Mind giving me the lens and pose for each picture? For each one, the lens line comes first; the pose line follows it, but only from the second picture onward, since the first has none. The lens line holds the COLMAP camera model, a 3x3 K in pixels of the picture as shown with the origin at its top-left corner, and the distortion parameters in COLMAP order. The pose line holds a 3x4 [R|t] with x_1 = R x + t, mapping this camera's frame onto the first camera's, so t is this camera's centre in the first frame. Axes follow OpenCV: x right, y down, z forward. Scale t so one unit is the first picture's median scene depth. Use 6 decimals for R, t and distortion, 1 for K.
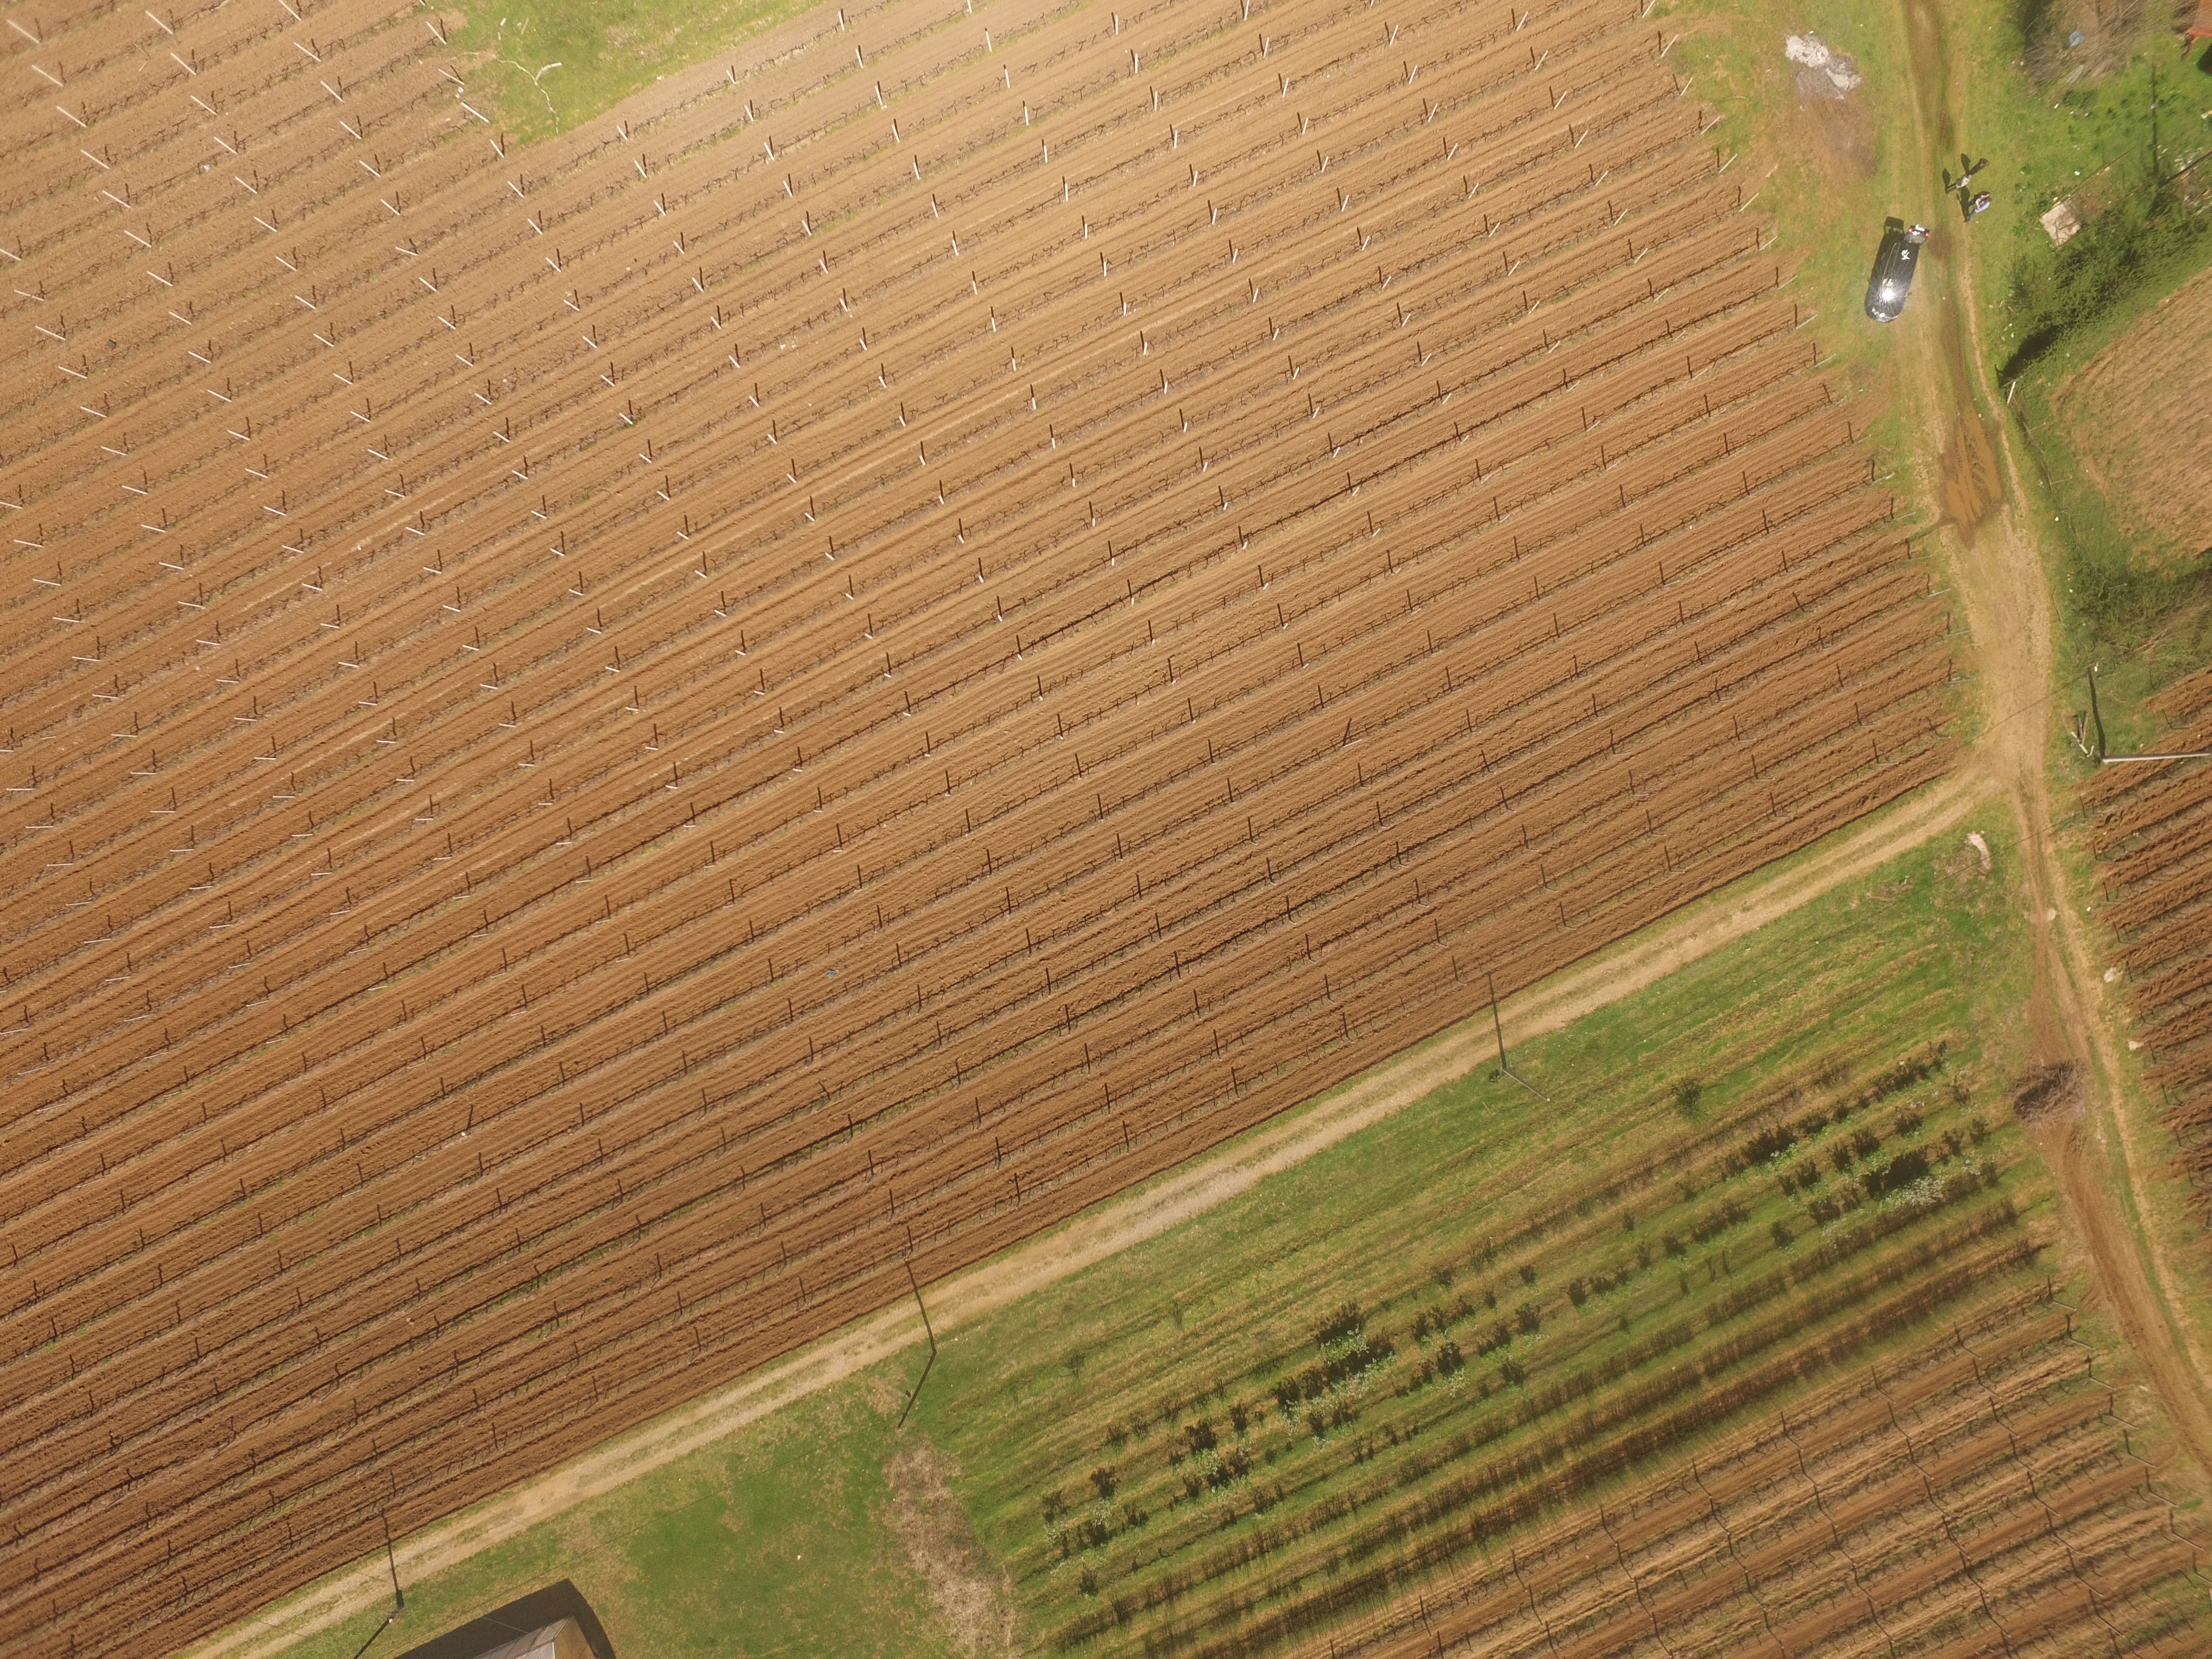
lens RADIAL K [[1587.4, 0, 1105.8], [0, 1587.4, 838.7], [0, 0, 1]] dist [-0.150891, 0.225339]
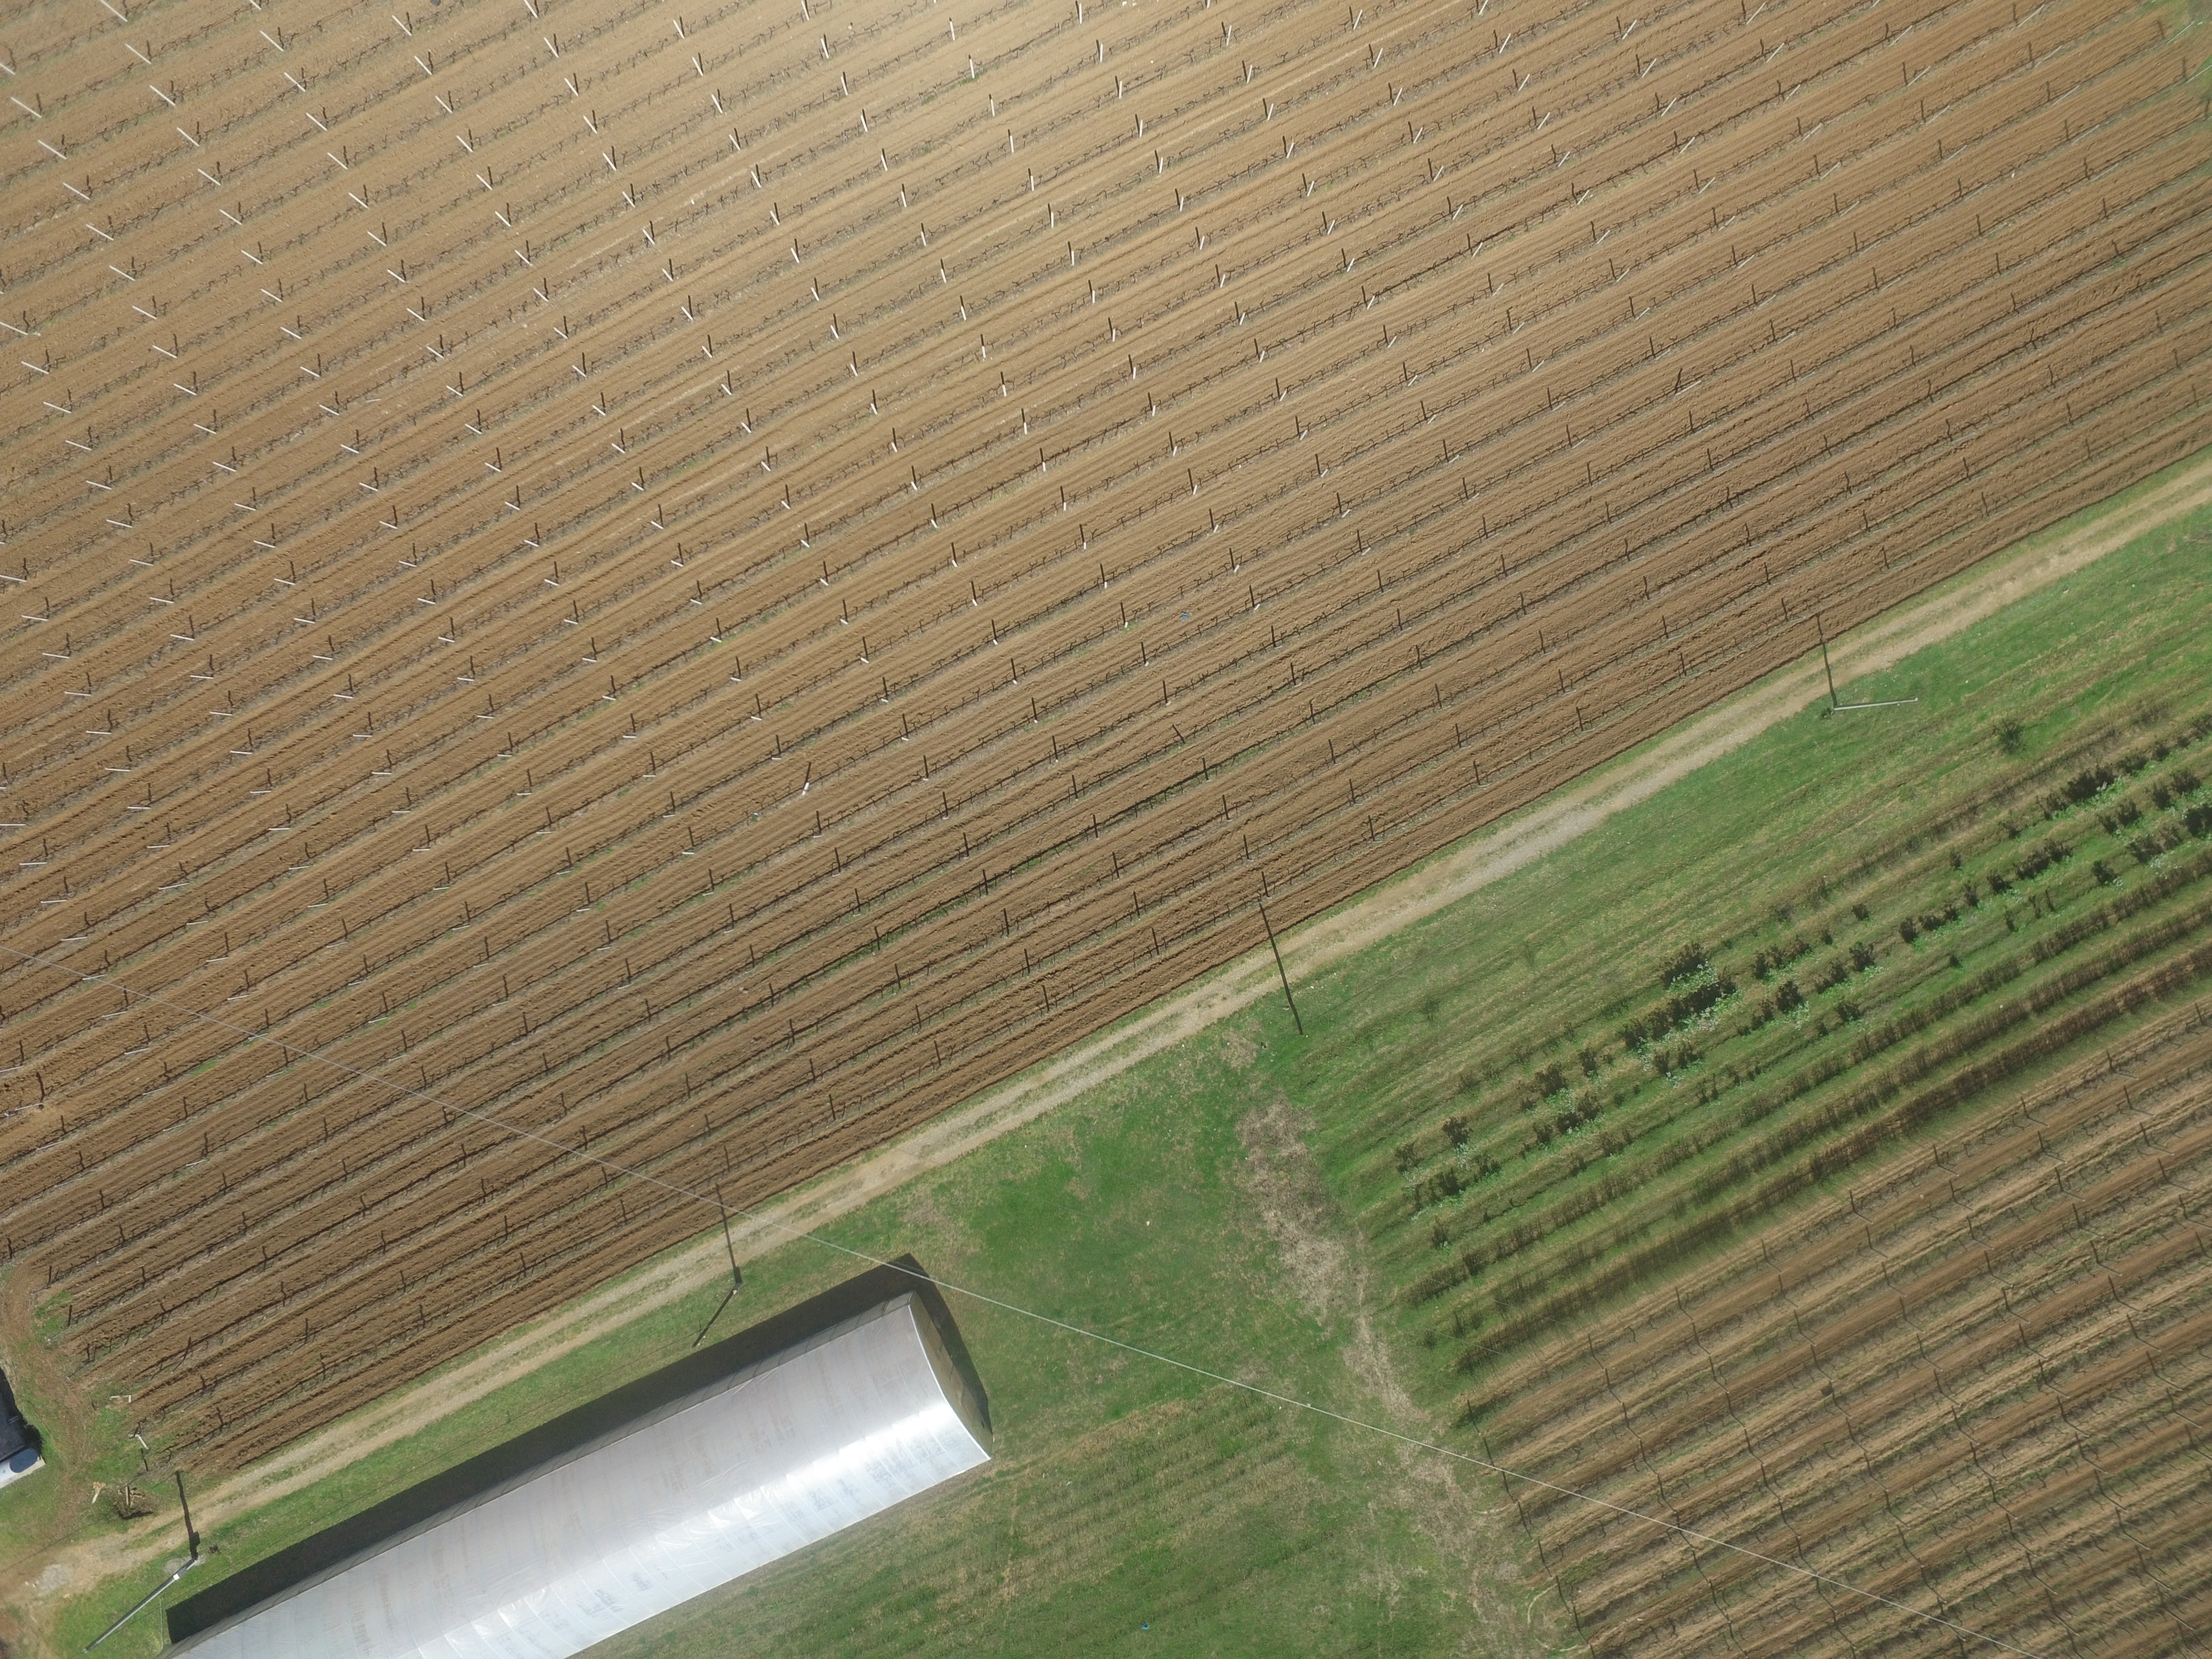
lens RADIAL K [[1587.4, 0, 1105.8], [0, 1587.4, 838.7], [0, 0, 1]] dist [-0.150891, 0.225339]
pose [[0.999033, -0.015822, 0.041020, -0.265423], [0.016348, 0.999788, -0.012519, 0.236120], [-0.040813, 0.013177, 0.999080, 0.003802]]
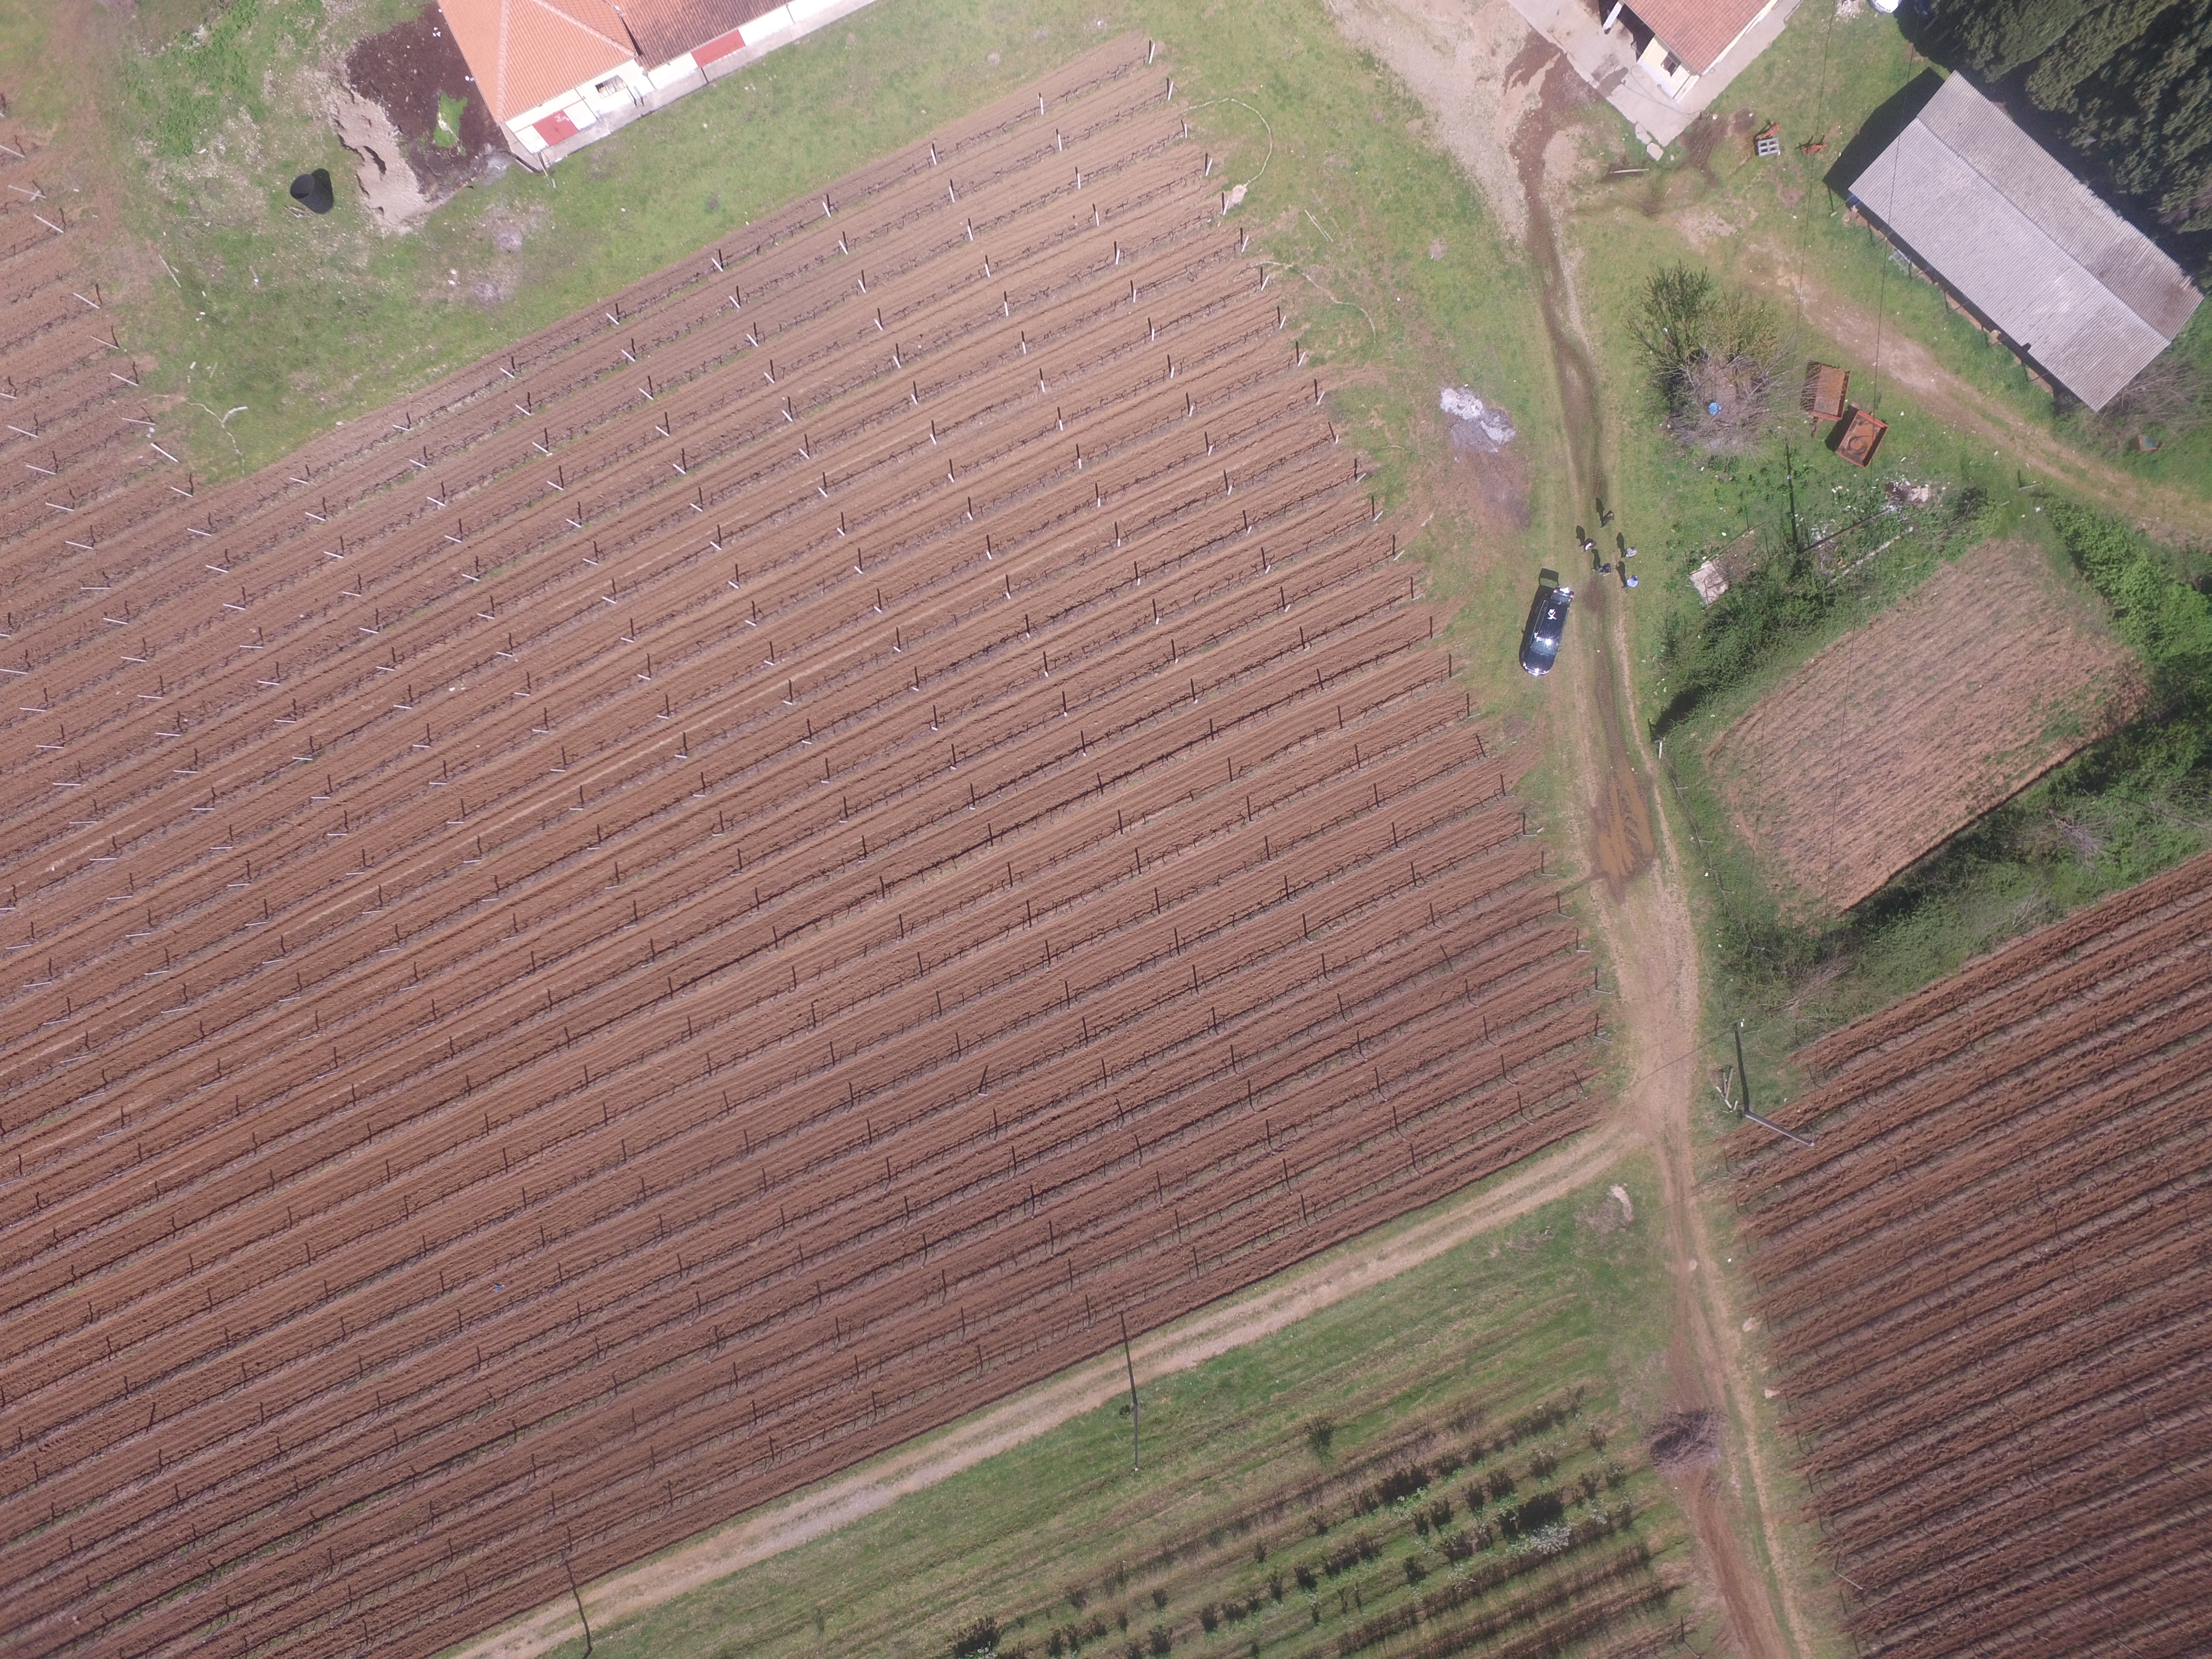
lens RADIAL K [[1587.4, 0, 1105.8], [0, 1587.4, 838.7], [0, 0, 1]] dist [-0.150891, 0.225339]
pose [[0.999143, 0.019212, -0.036675, 0.263349], [-0.018684, 0.999718, 0.014679, -0.236506], [0.036946, -0.013981, 0.999219, -0.016783]]
